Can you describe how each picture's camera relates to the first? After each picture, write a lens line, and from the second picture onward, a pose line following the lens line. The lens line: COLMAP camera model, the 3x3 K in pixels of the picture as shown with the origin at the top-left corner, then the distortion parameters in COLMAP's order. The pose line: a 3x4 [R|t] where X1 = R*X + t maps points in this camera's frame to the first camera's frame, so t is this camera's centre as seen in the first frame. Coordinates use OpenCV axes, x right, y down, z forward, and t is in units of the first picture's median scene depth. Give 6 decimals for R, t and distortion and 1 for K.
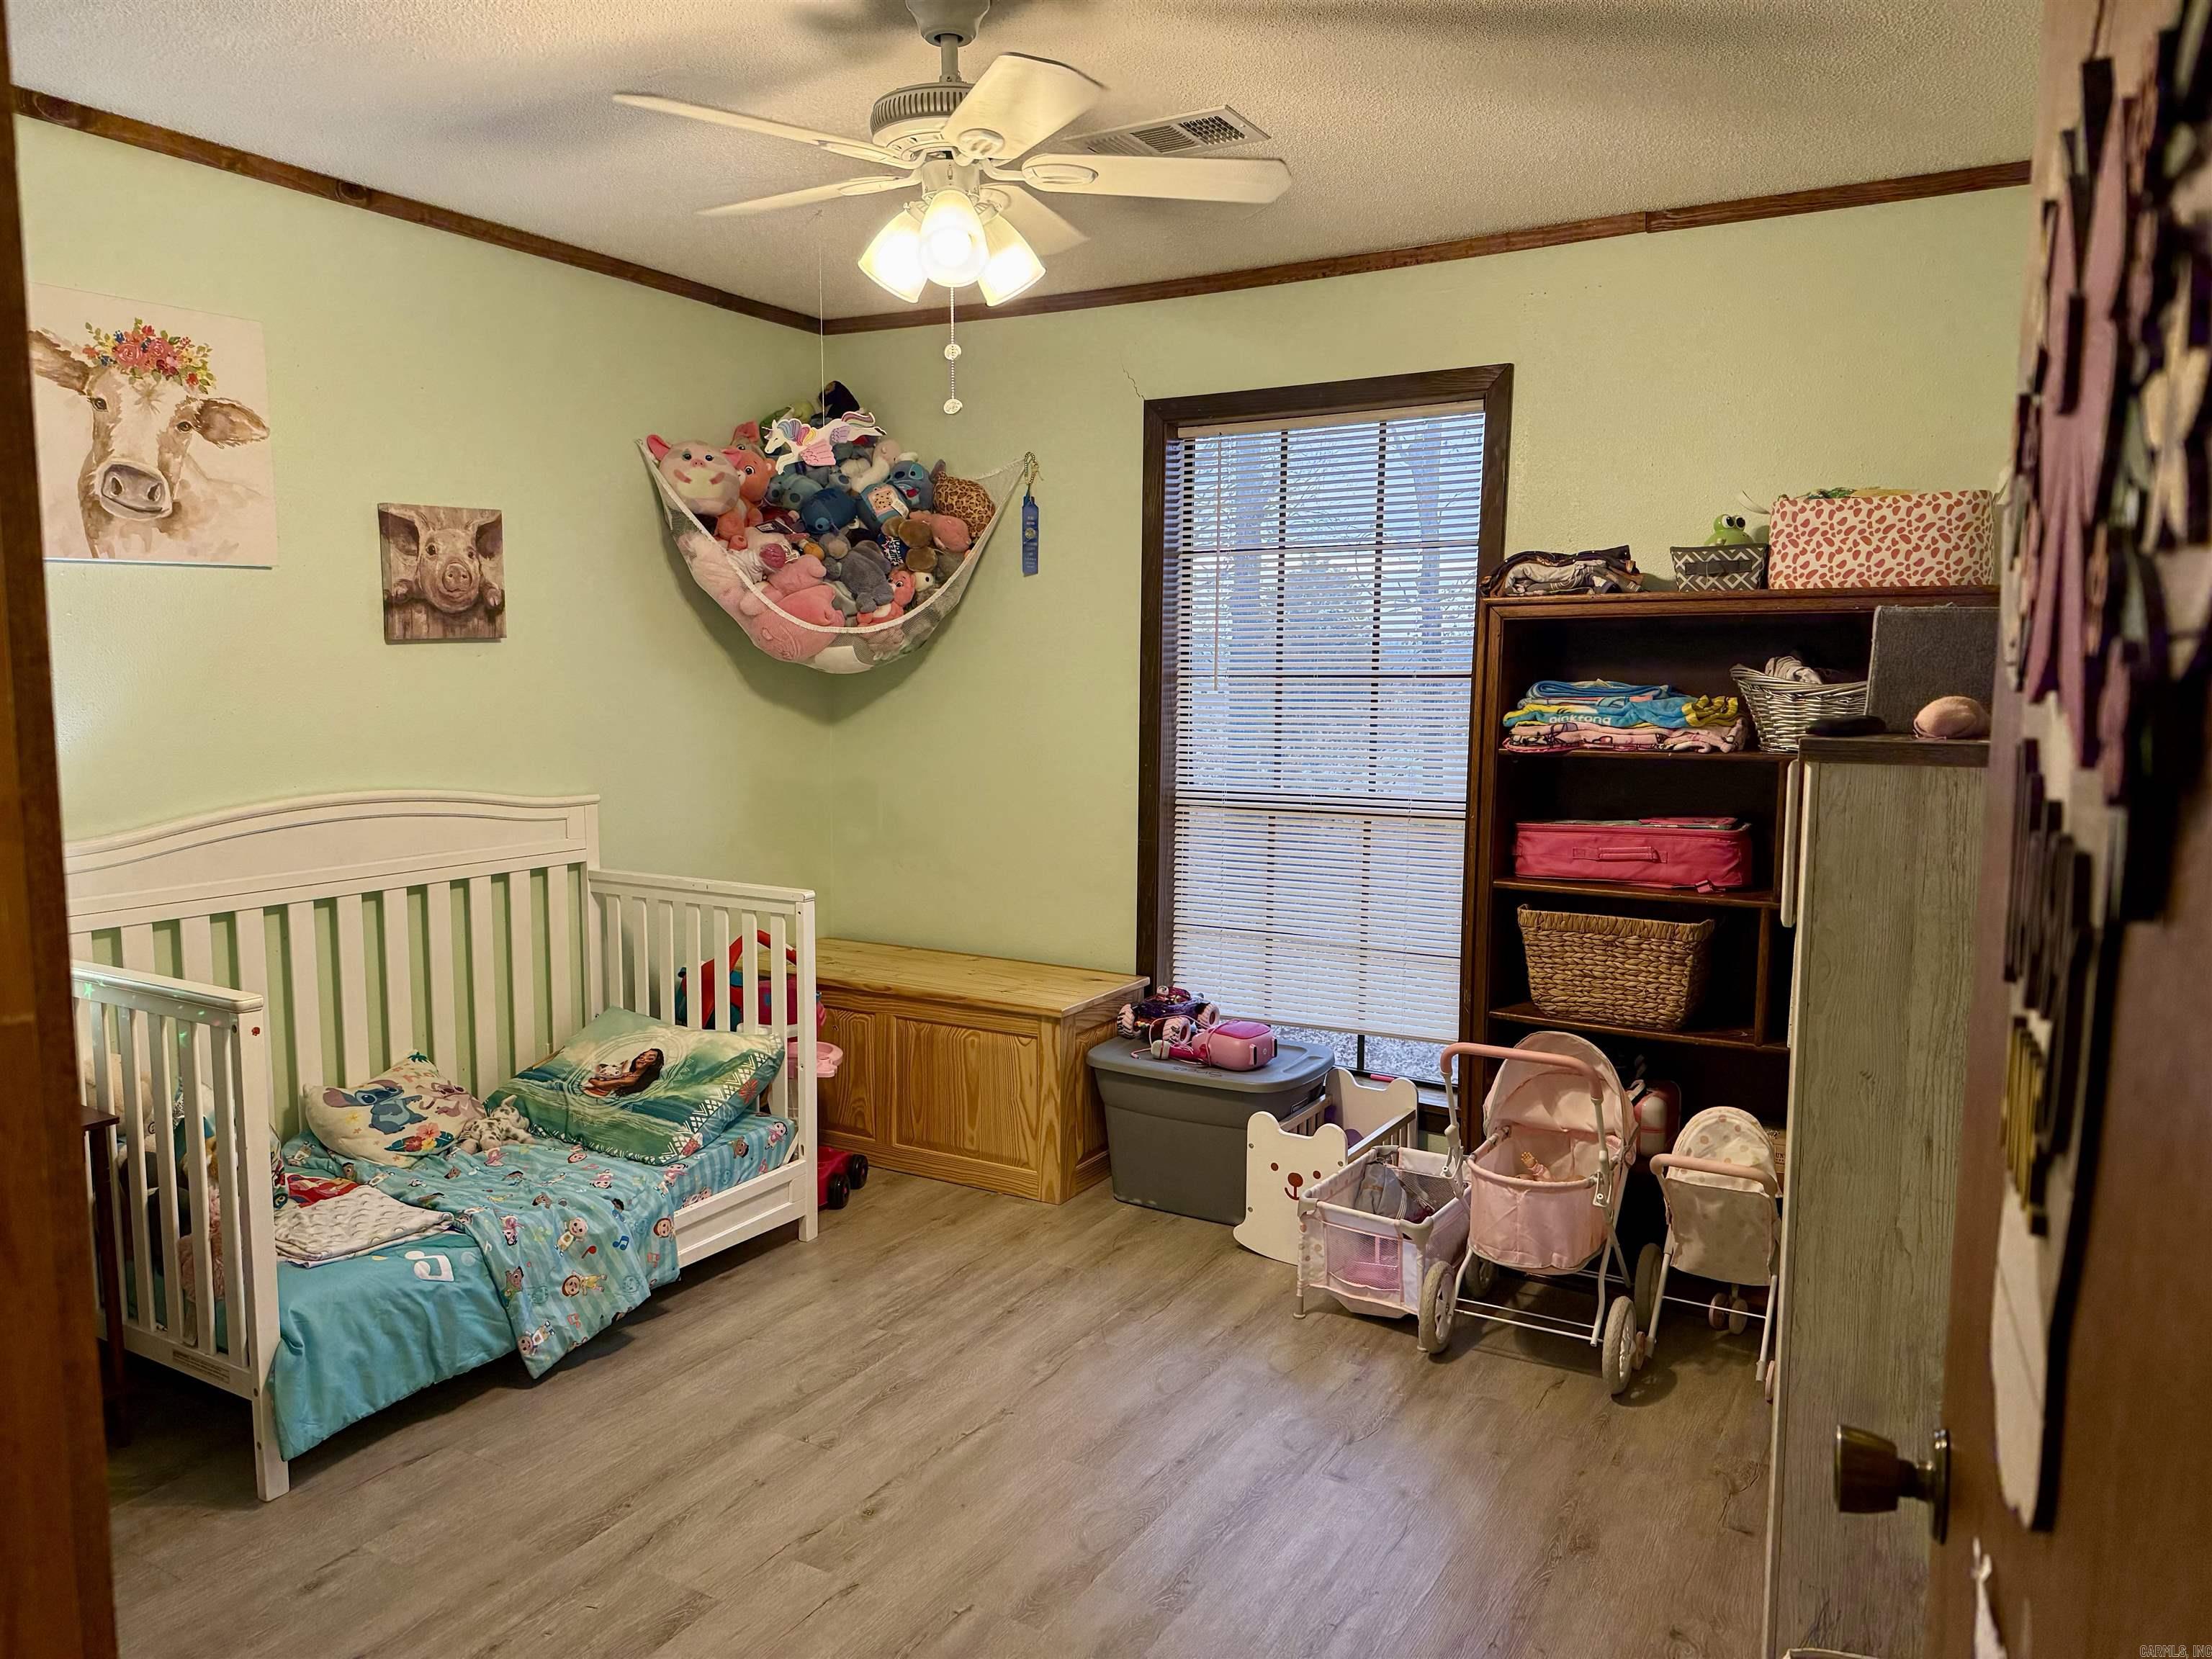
lens RADIAL K [[1522.8, 0, 1066.5], [0, 1522.8, 857.1], [0, 0, 1]] dist [0.095907, -0.147258]
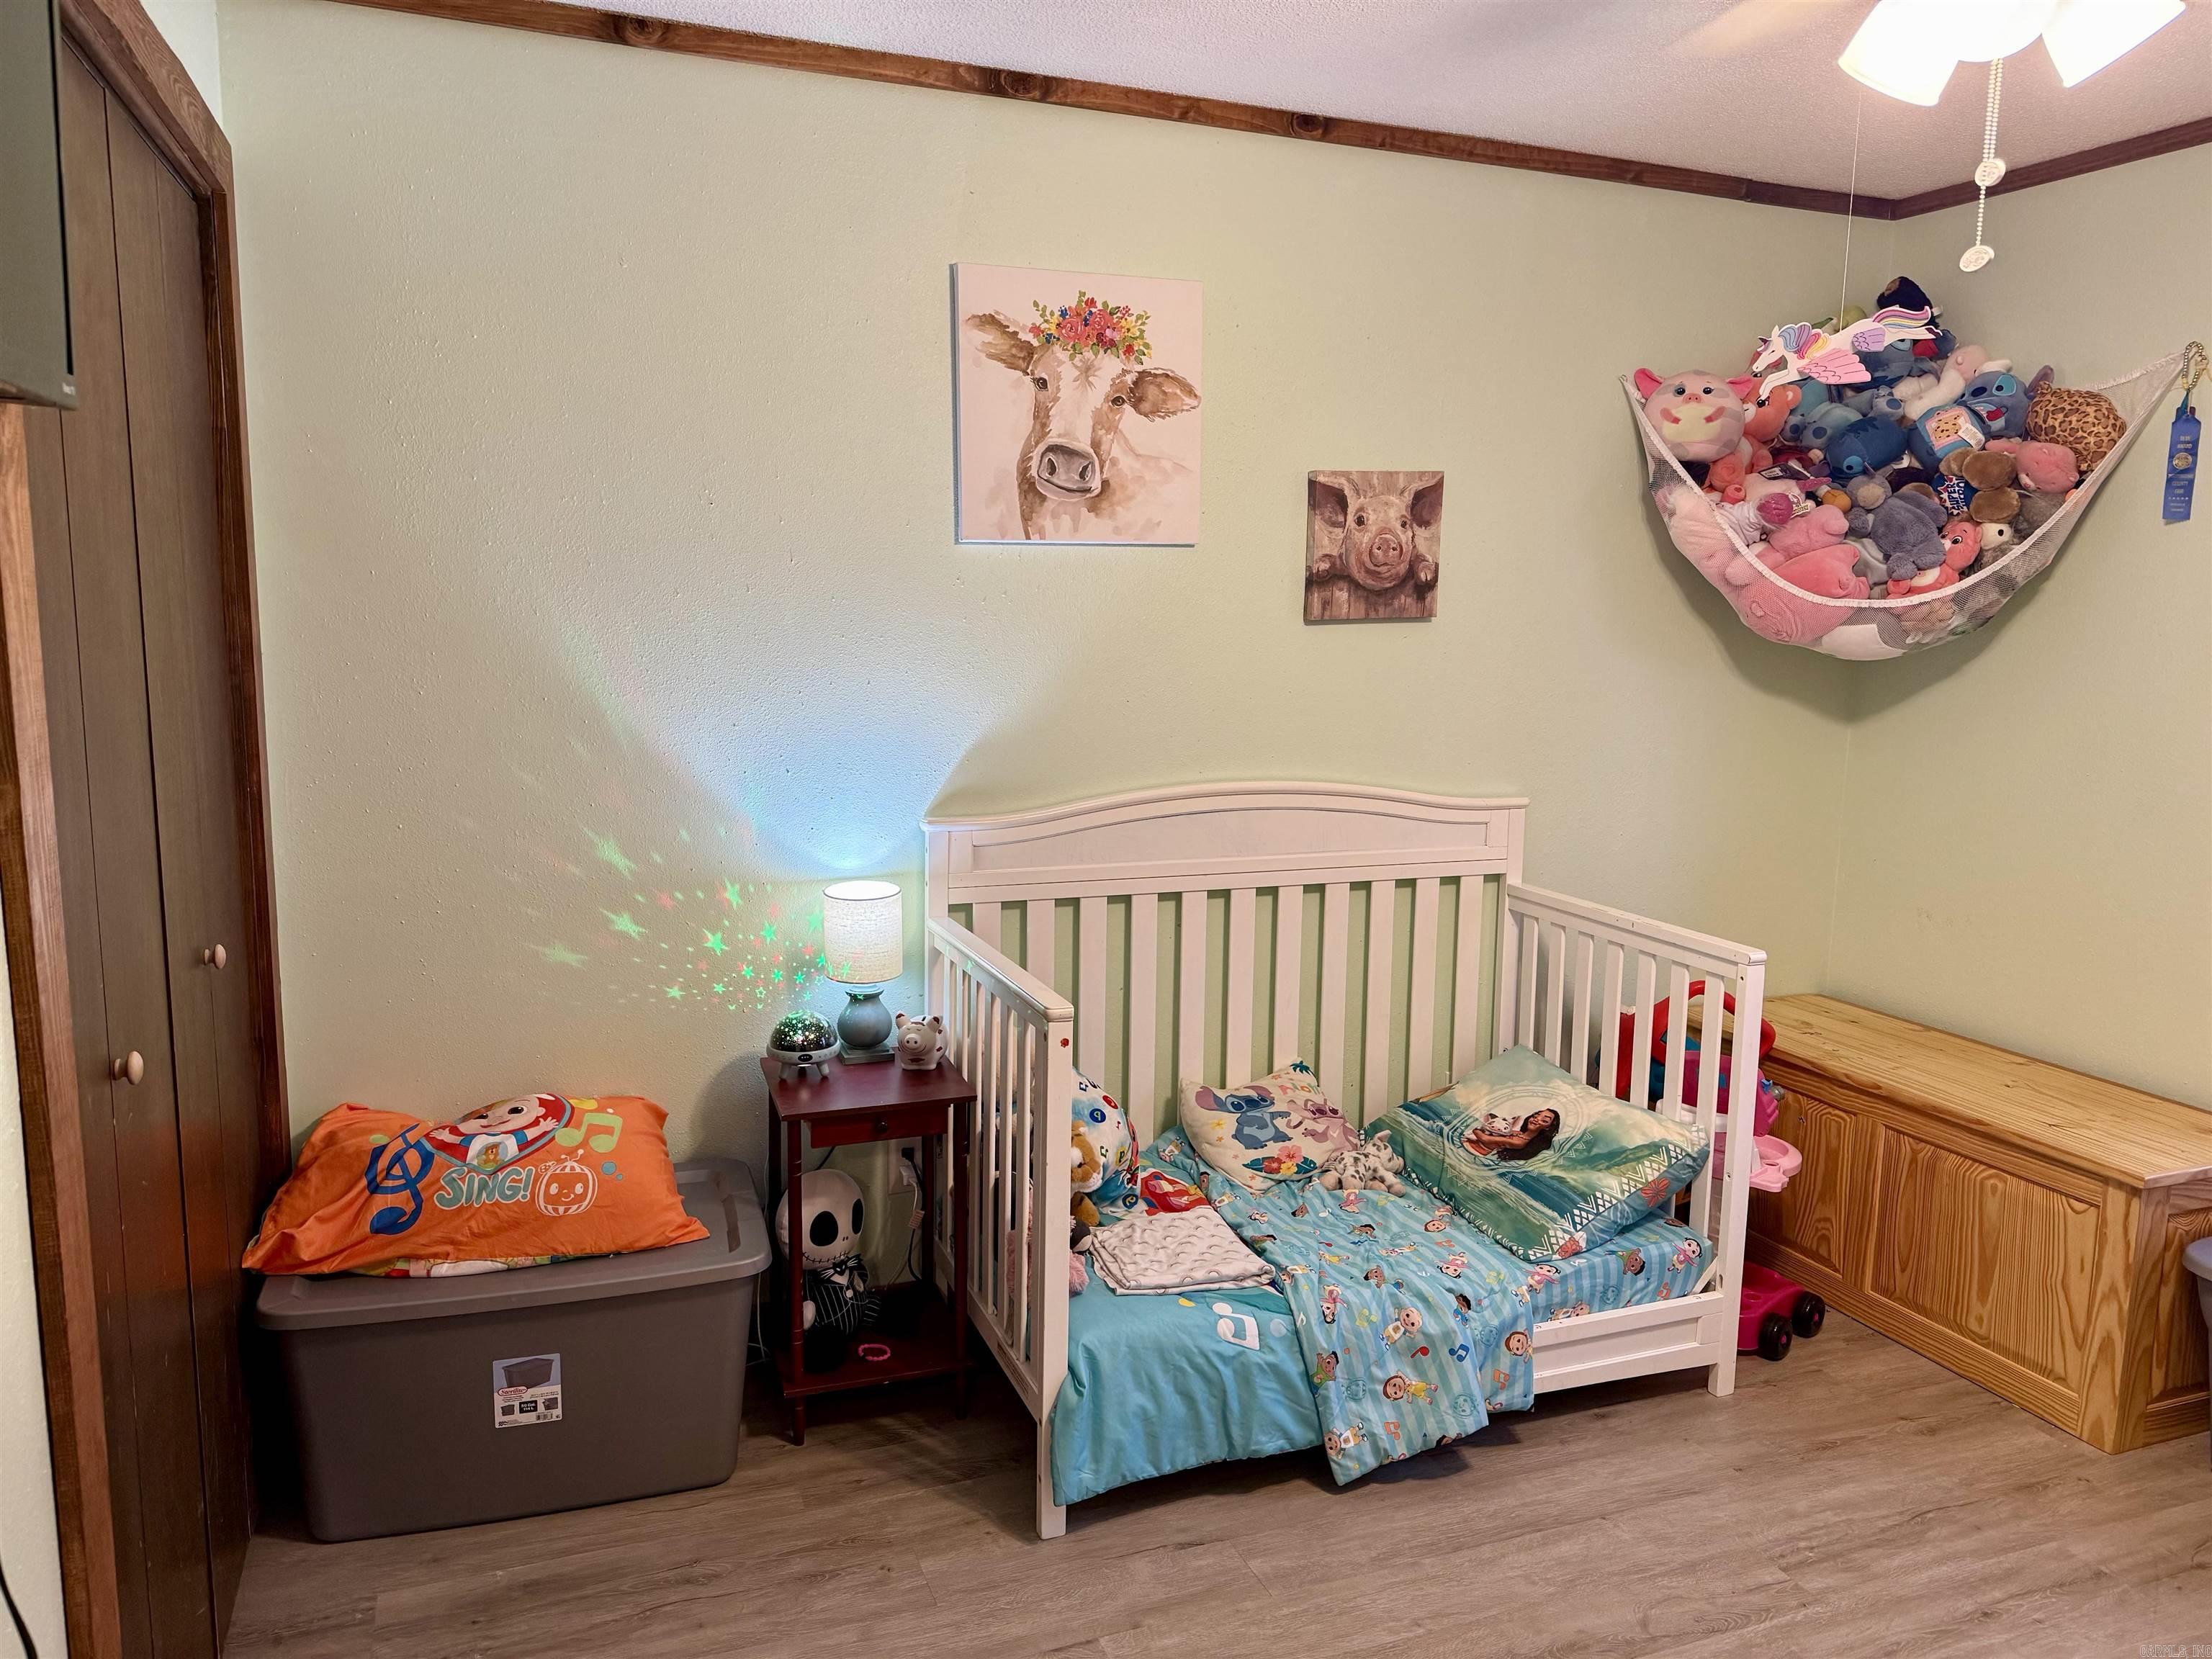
lens RADIAL K [[1522.8, 0, 1066.5], [0, 1522.8, 857.1], [0, 0, 1]] dist [0.095907, -0.147258]
pose [[0.792987, 0.098076, -0.601293, 0.013002], [-0.087083, 0.995070, 0.047460, -0.029899], [0.602983, 0.014727, 0.797618, 0.180172]]
